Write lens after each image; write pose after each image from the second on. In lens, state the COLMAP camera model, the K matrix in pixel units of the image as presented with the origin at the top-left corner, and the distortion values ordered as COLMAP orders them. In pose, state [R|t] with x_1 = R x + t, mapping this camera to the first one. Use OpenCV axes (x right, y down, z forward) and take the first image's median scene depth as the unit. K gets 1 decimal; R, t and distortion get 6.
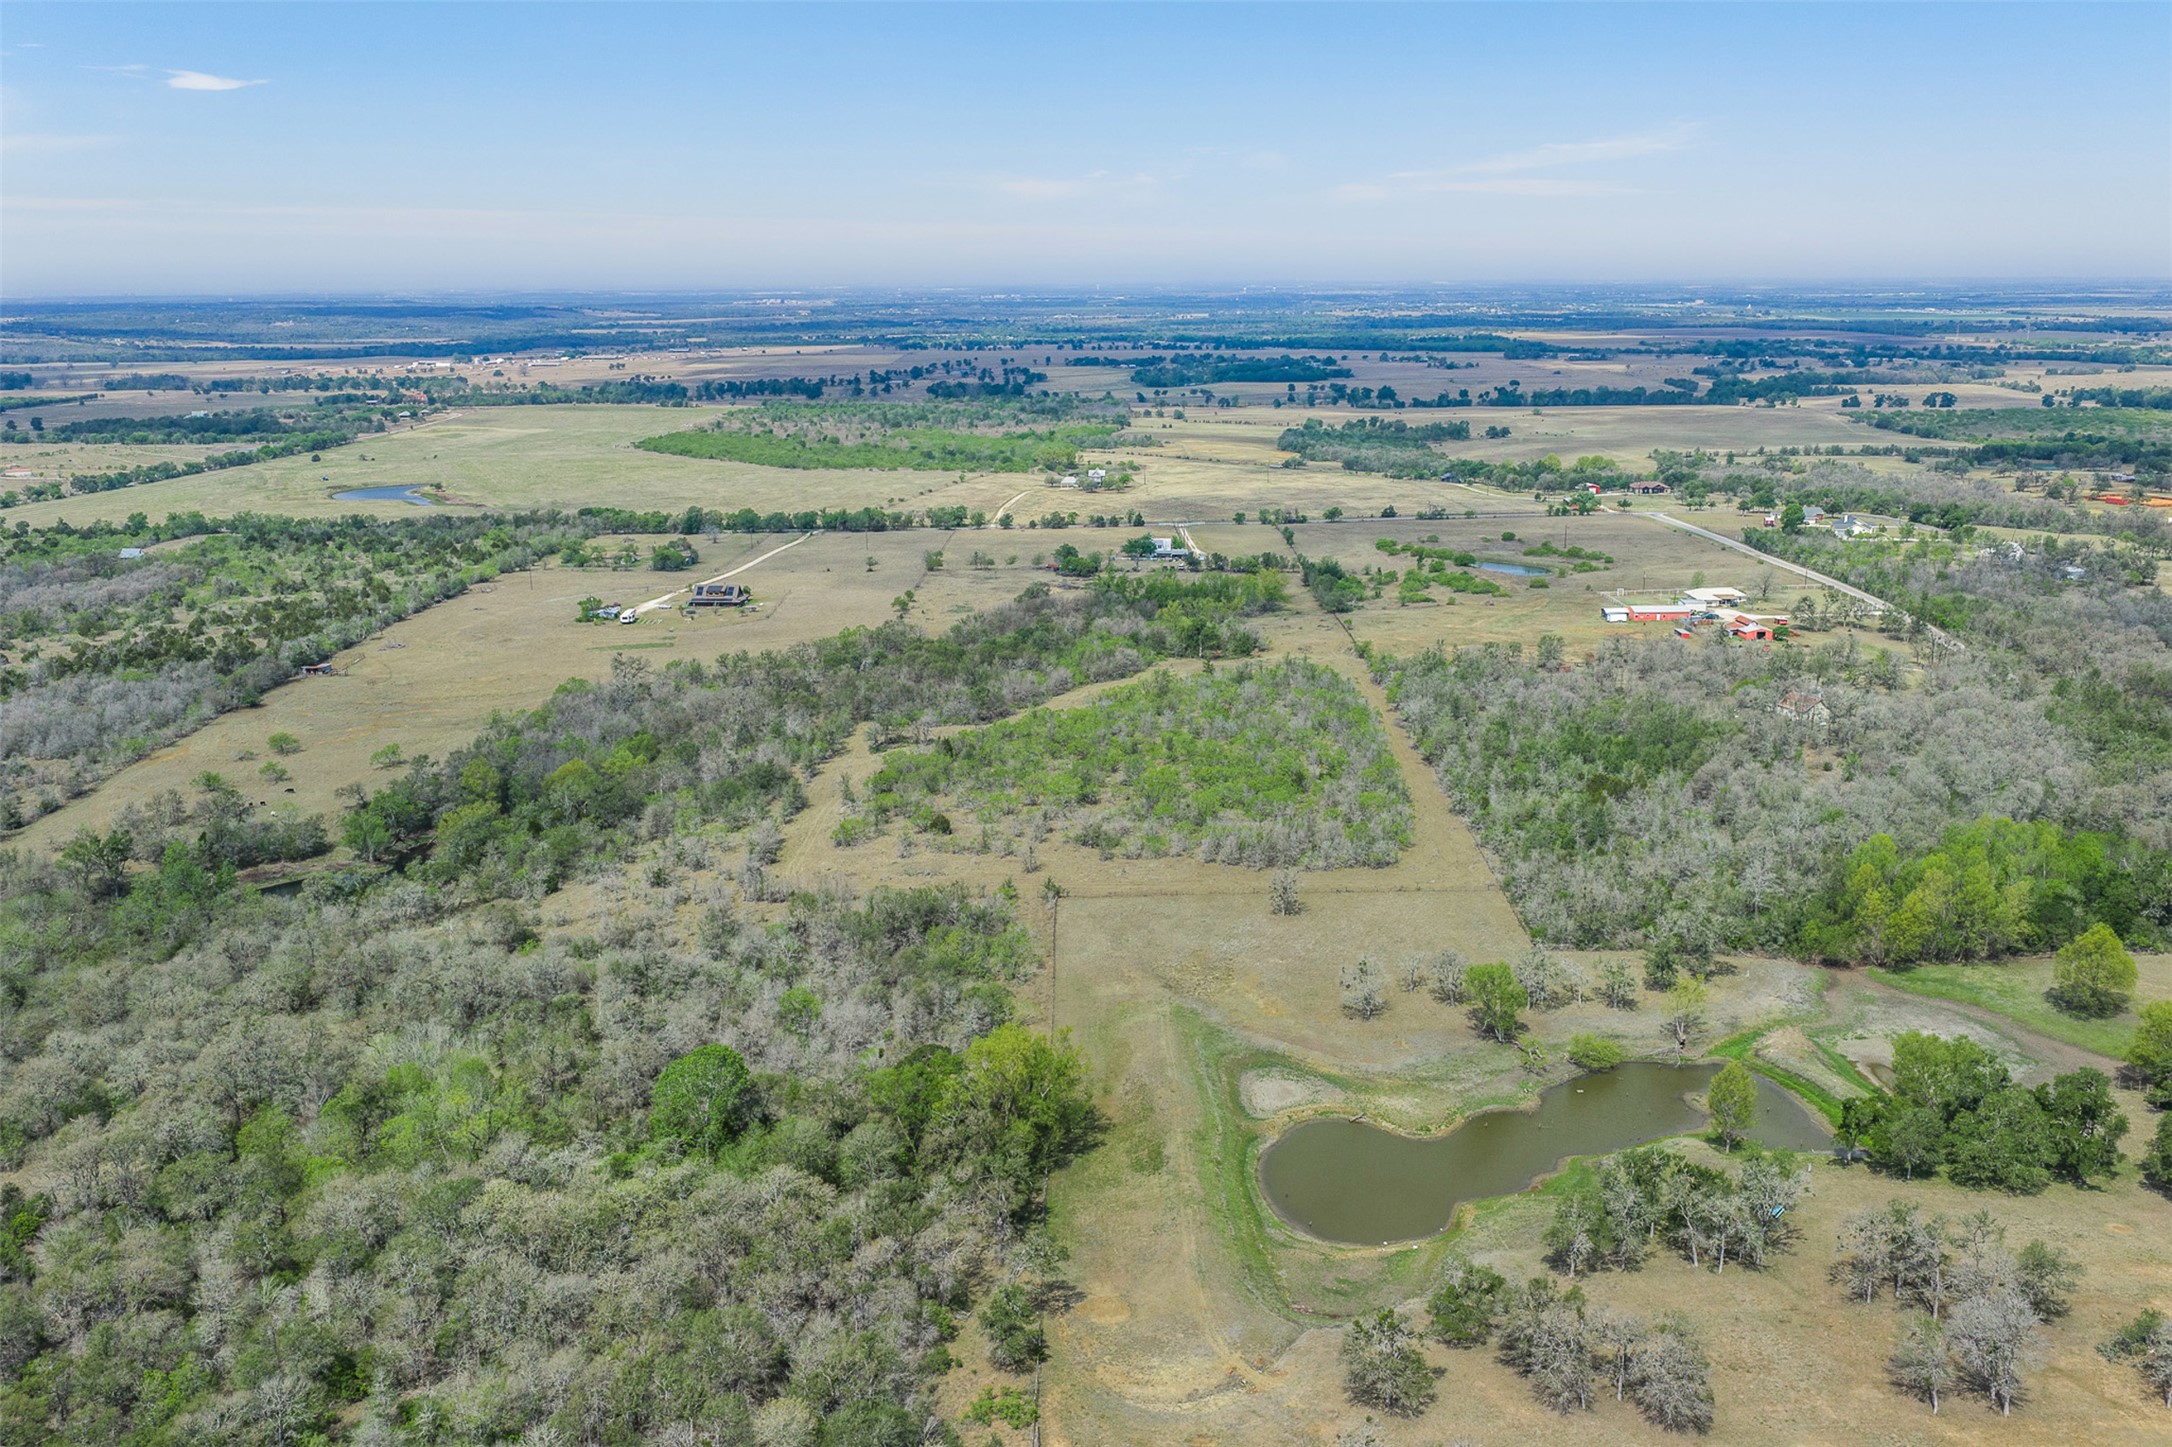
lens RADIAL K [[1804.5, 0, 1085.2], [0, 1804.5, 722.7], [0, 0, 1]] dist [0.028547, -0.039414]
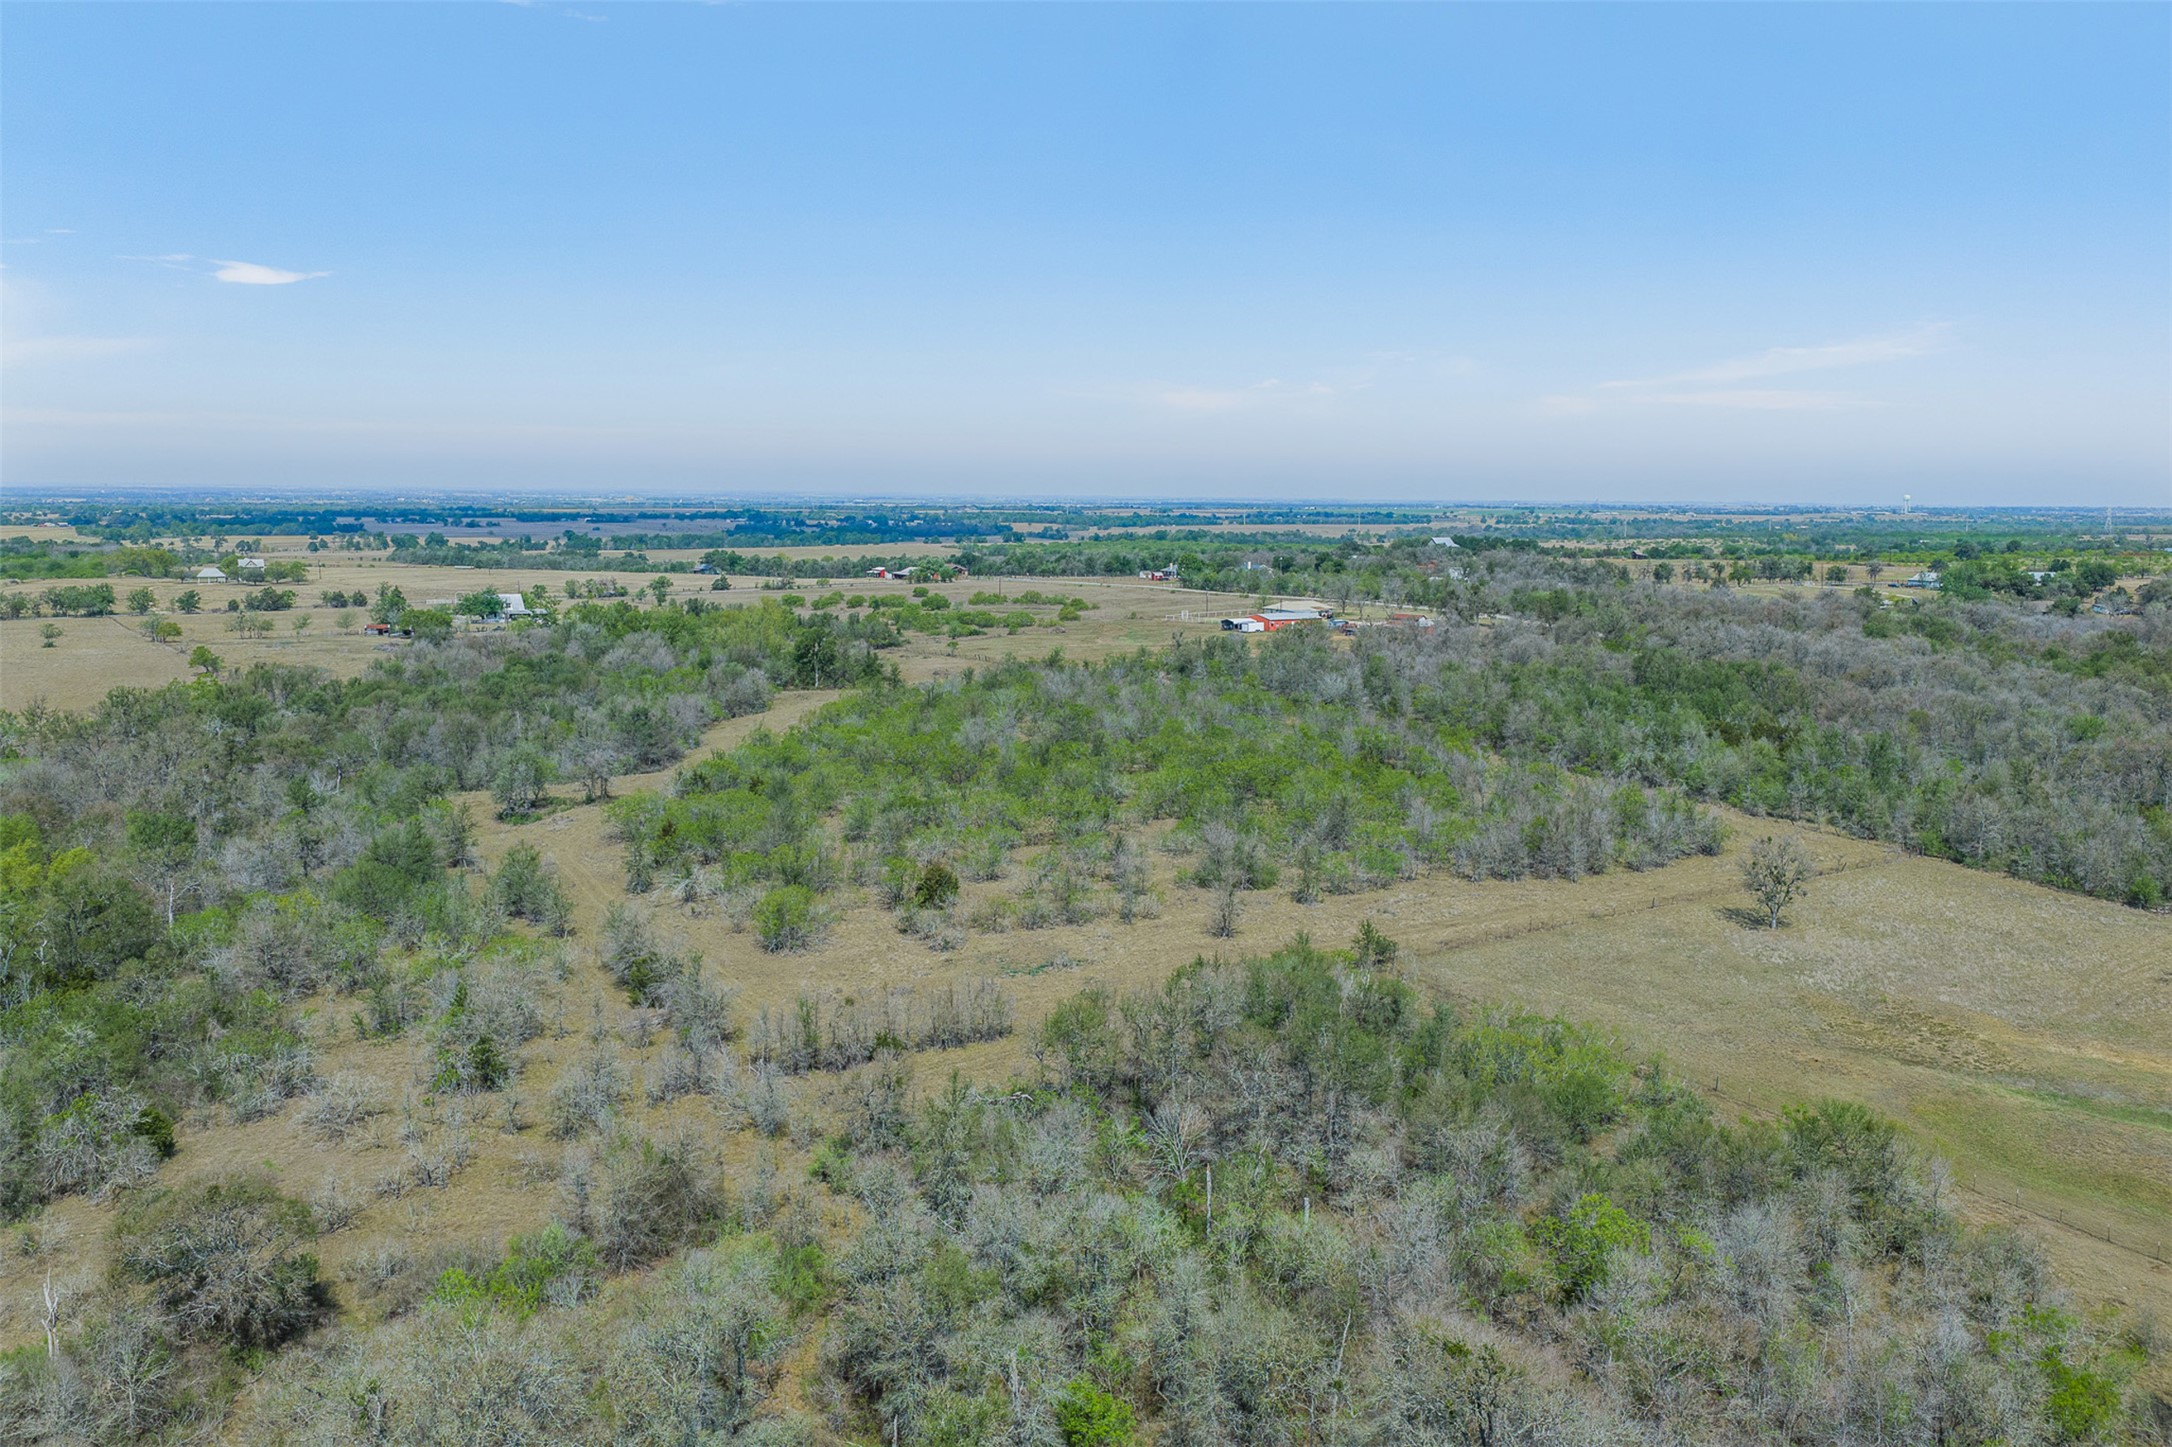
lens RADIAL K [[1804.5, 0, 1103.8], [0, 1804.5, 707.0], [0, 0, 1]] dist [0.028547, -0.039414]
pose [[0.826140, -0.049777, 0.561262, -0.295544], [0.117669, 0.989369, -0.085456, 0.052832], [-0.551042, 0.136641, 0.823214, 0.527161]]
